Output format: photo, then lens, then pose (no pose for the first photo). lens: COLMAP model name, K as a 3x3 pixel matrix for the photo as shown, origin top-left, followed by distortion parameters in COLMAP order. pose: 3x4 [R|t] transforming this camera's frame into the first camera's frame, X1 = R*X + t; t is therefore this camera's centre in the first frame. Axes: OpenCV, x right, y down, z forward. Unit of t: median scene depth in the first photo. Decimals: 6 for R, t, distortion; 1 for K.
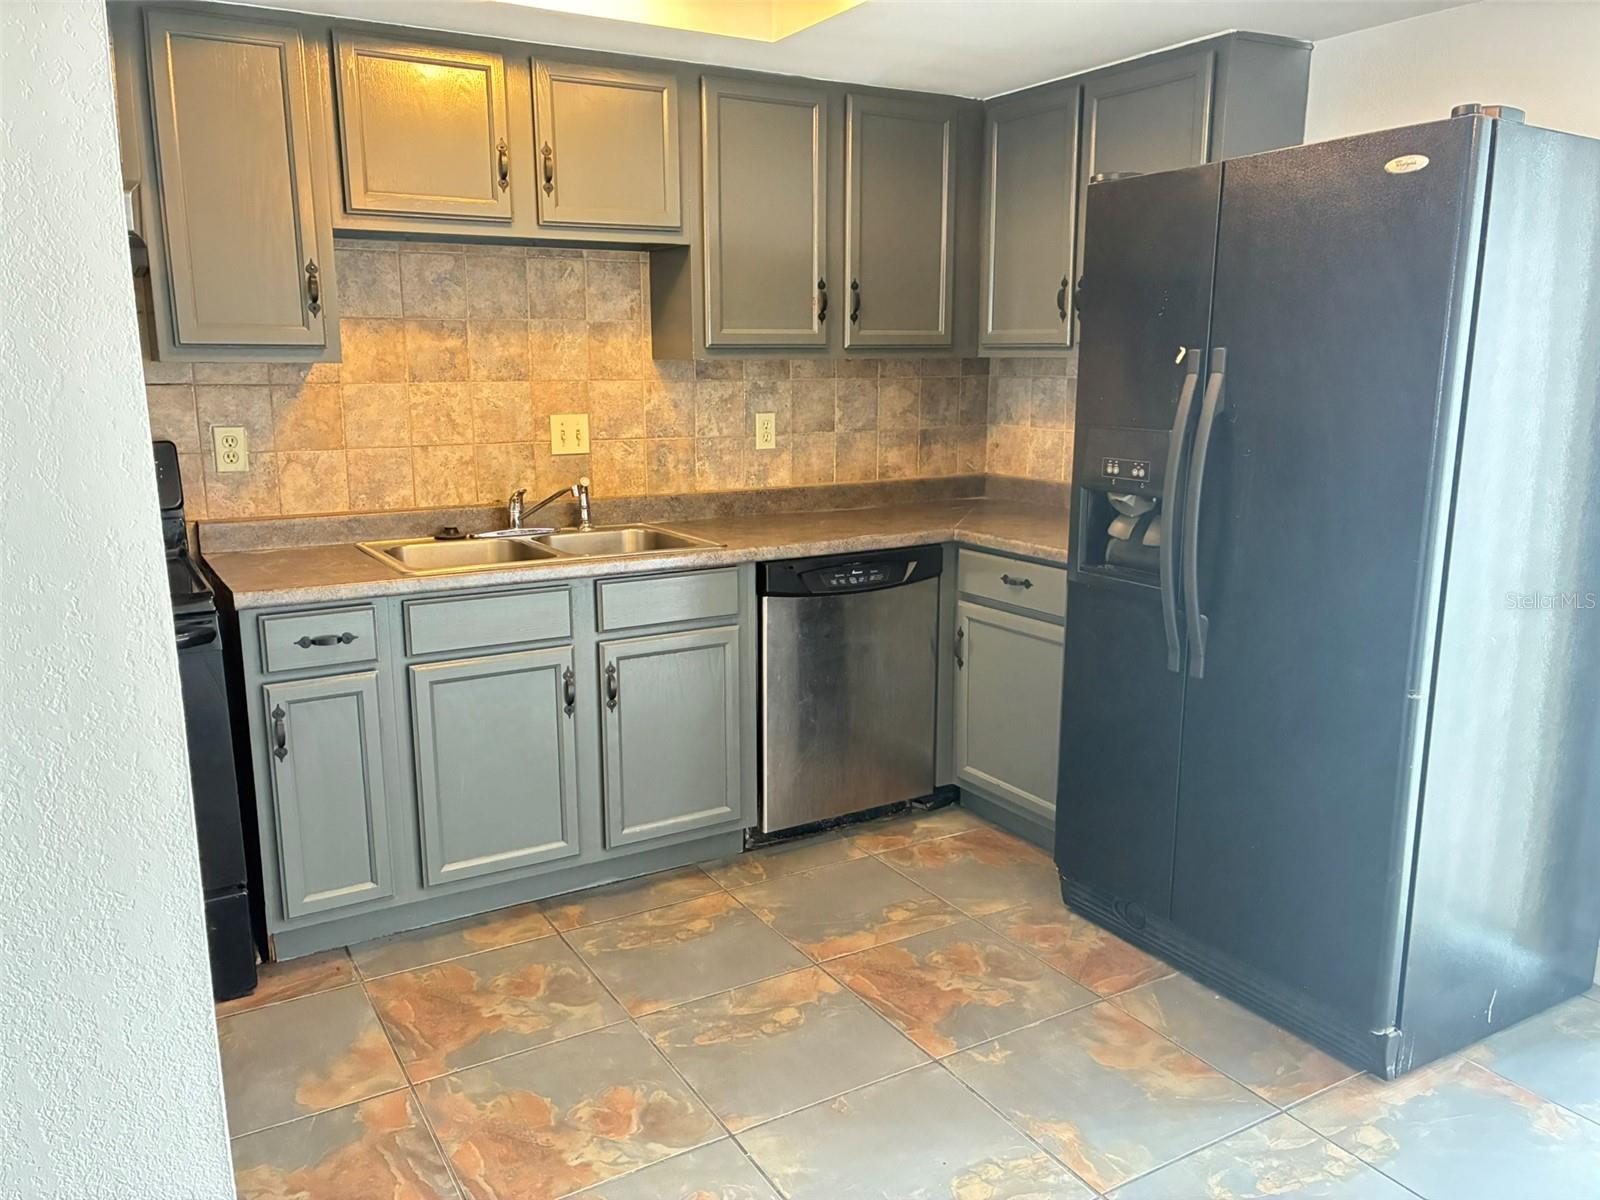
lens RADIAL K [[1217.7, 0, 805.4], [0, 1217.7, 606.2], [0, 0, 1]] dist [0.049266, -0.073087]
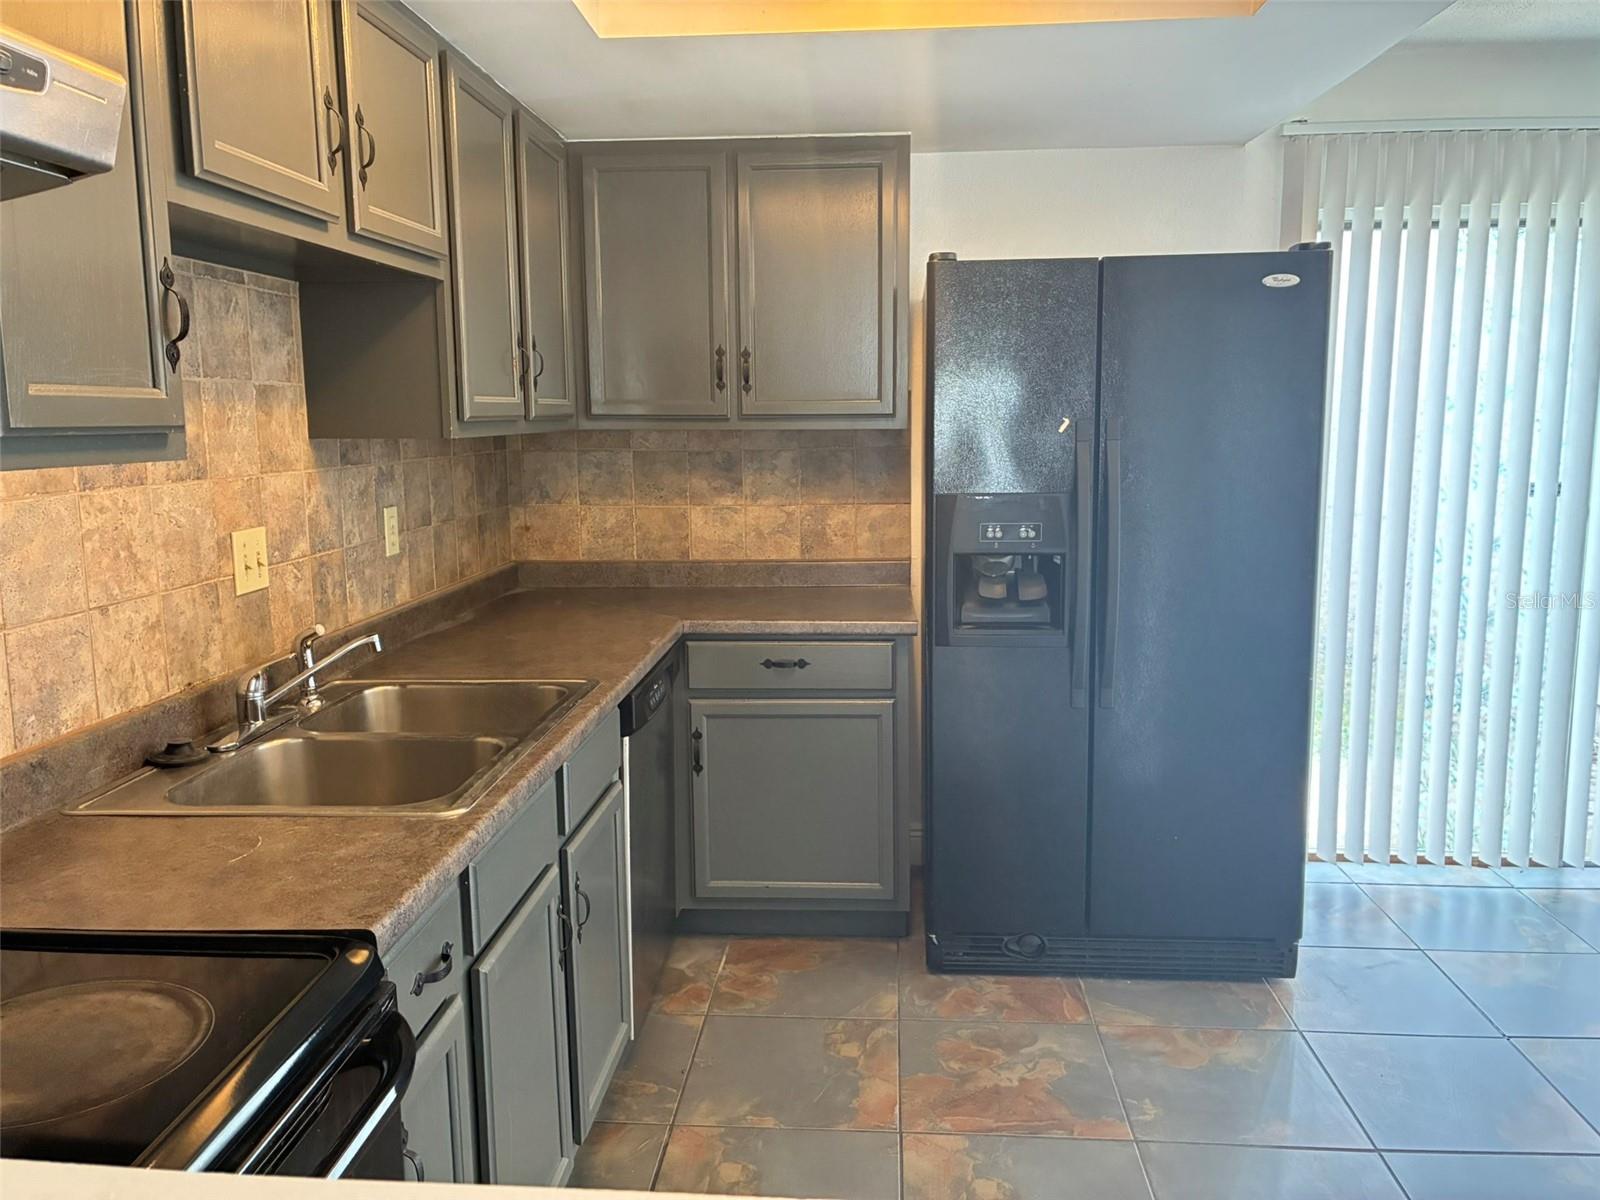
lens RADIAL K [[1217.7, 0, 819.0], [0, 1217.7, 600.3], [0, 0, 1]] dist [0.049266, -0.073087]
pose [[0.568402, -0.128933, 0.812586, -0.577276], [0.174114, 0.984126, 0.034359, -0.097565], [-0.804116, 0.121953, 0.581828, 0.429025]]
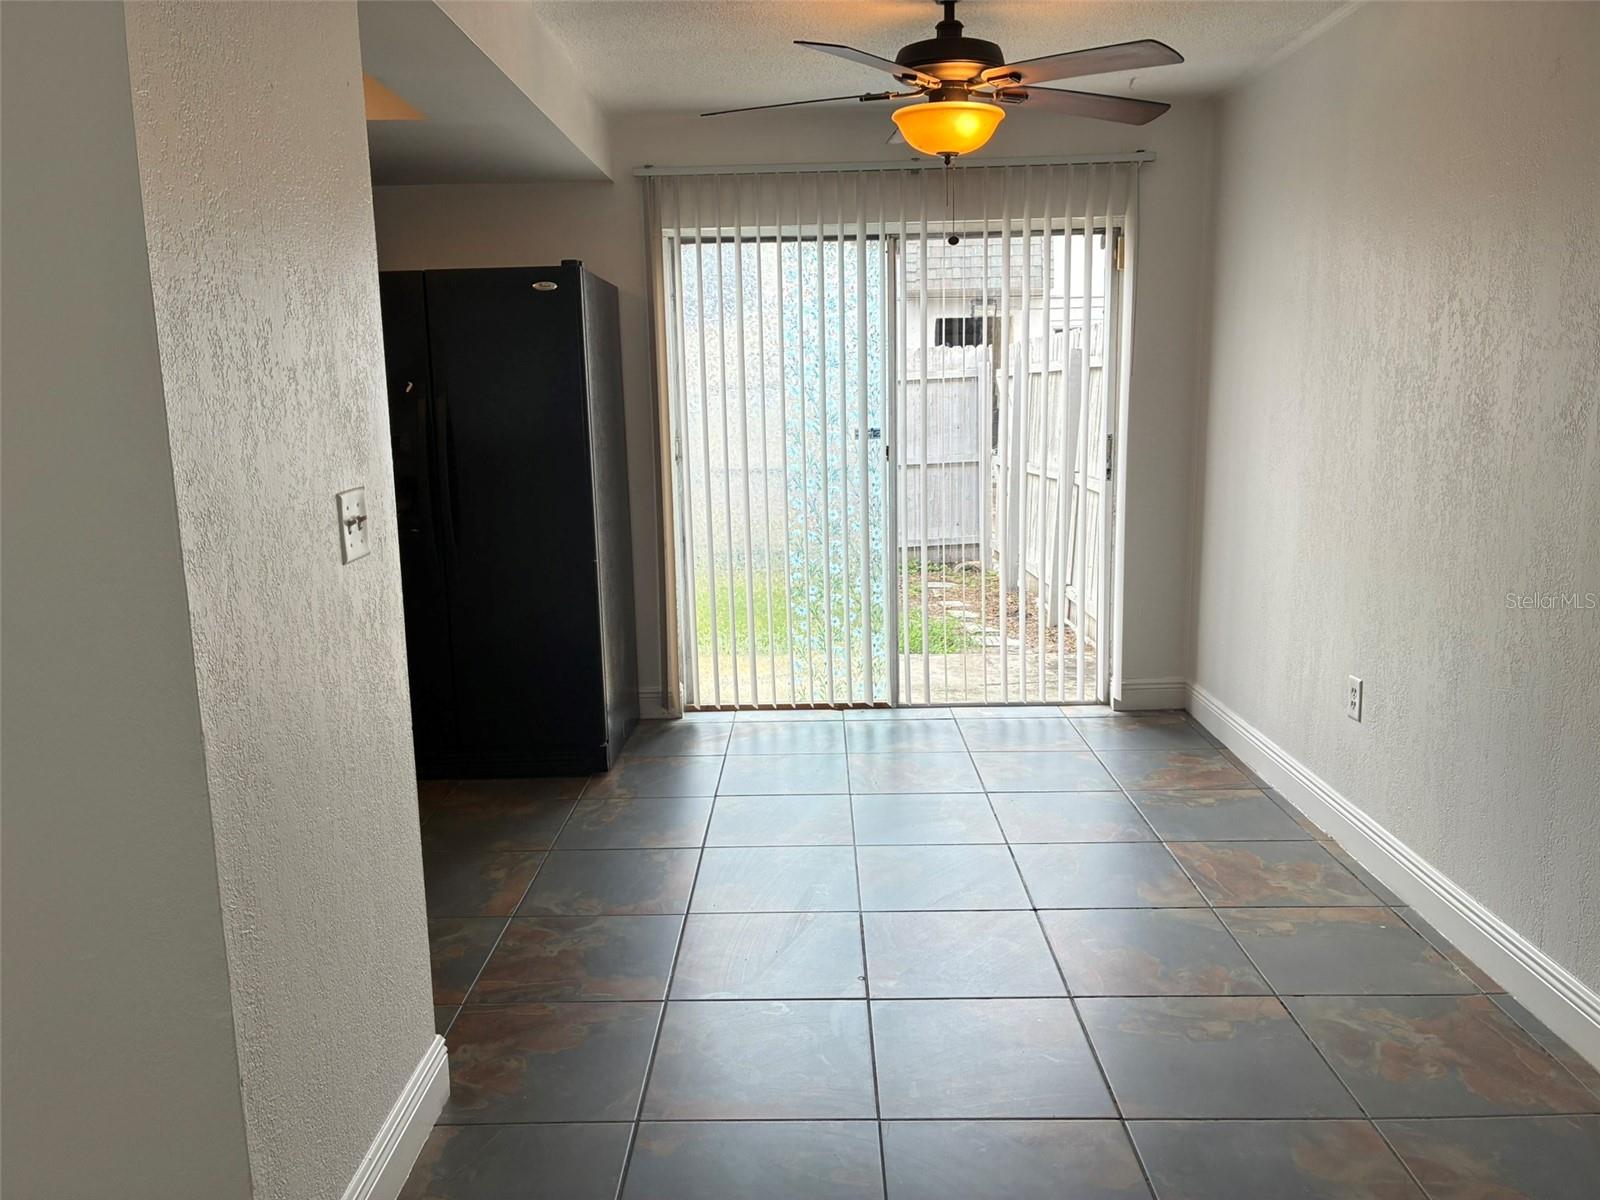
lens RADIAL K [[1217.7, 0, 803.7], [0, 1217.7, 602.8], [0, 0, 1]] dist [0.049266, -0.073087]
pose [[0.524225, -0.153575, 0.837618, -0.630013], [0.192957, 0.979443, 0.058816, 0.059924], [-0.829431, 0.130792, 0.543082, -0.205164]]
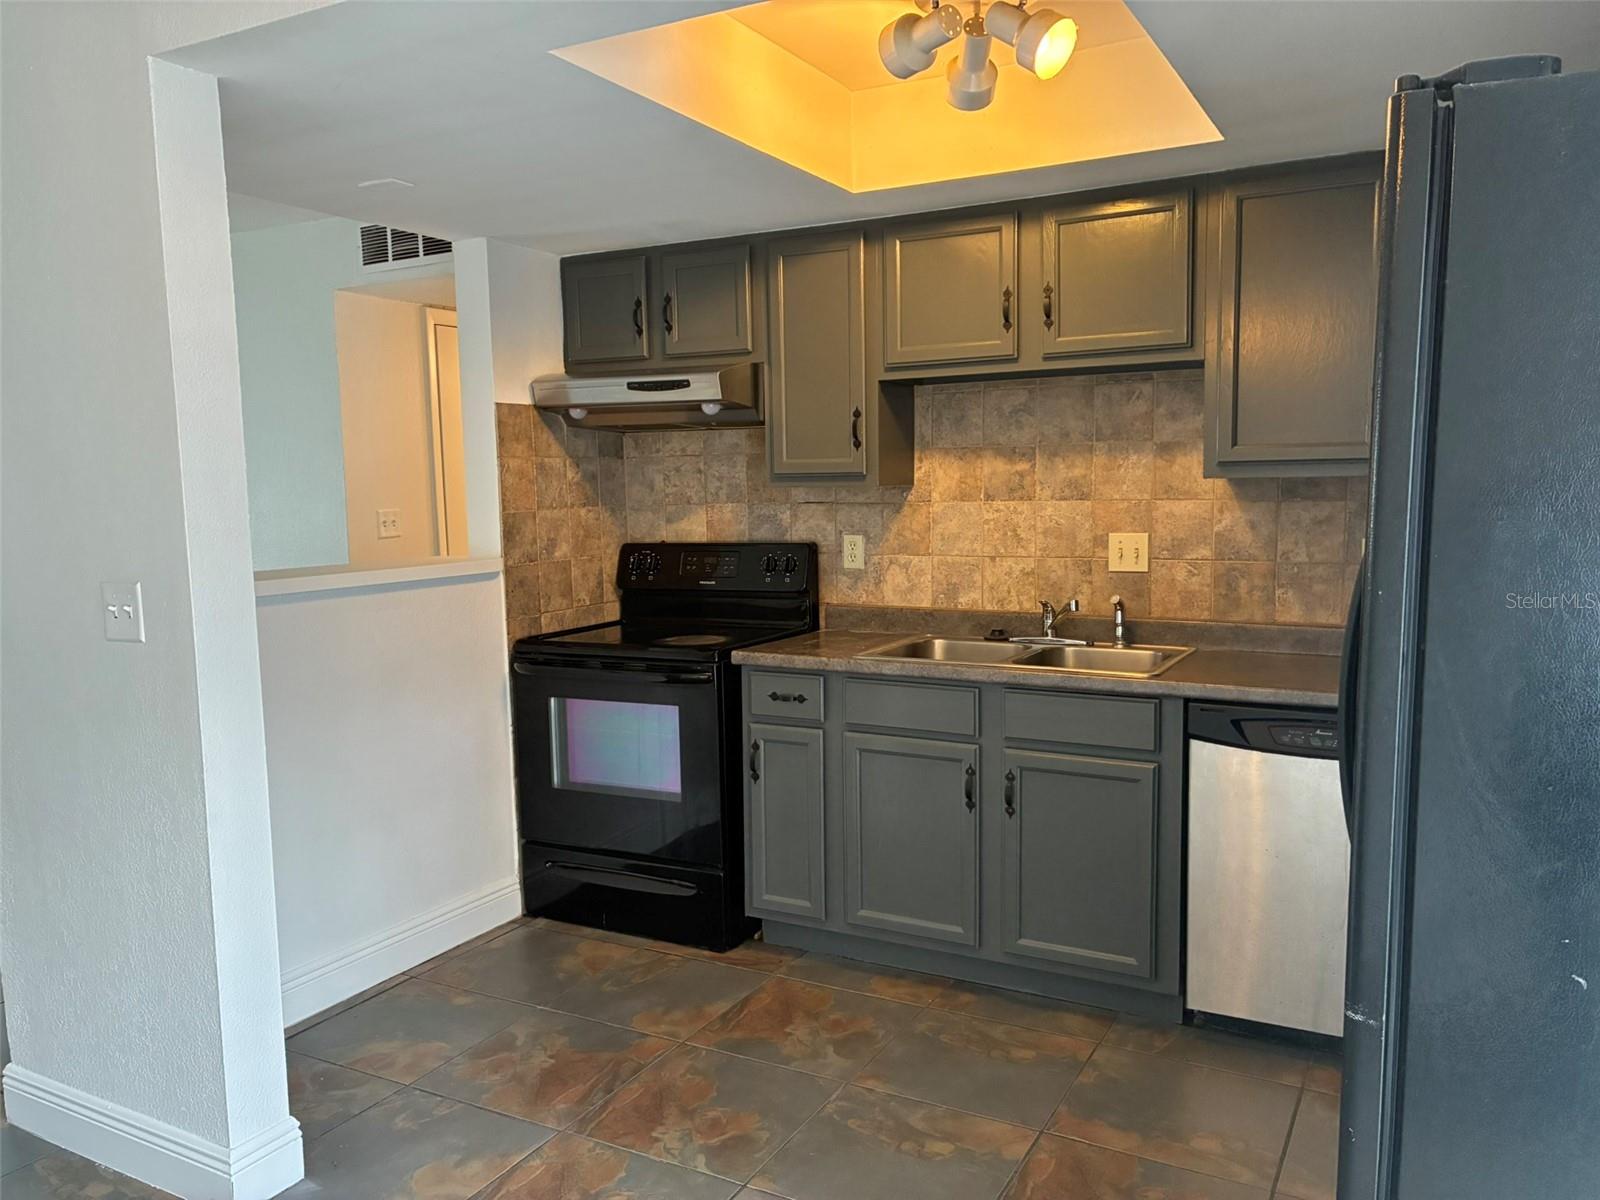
lens RADIAL K [[1217.7, 0, 803.1], [0, 1217.7, 606.9], [0, 0, 1]] dist [0.049266, -0.073087]
pose [[0.508634, 0.079453, -0.857309, 0.575545], [-0.160314, 0.987059, -0.003635, -0.052854], [0.845926, 0.139288, 0.514789, 0.276823]]
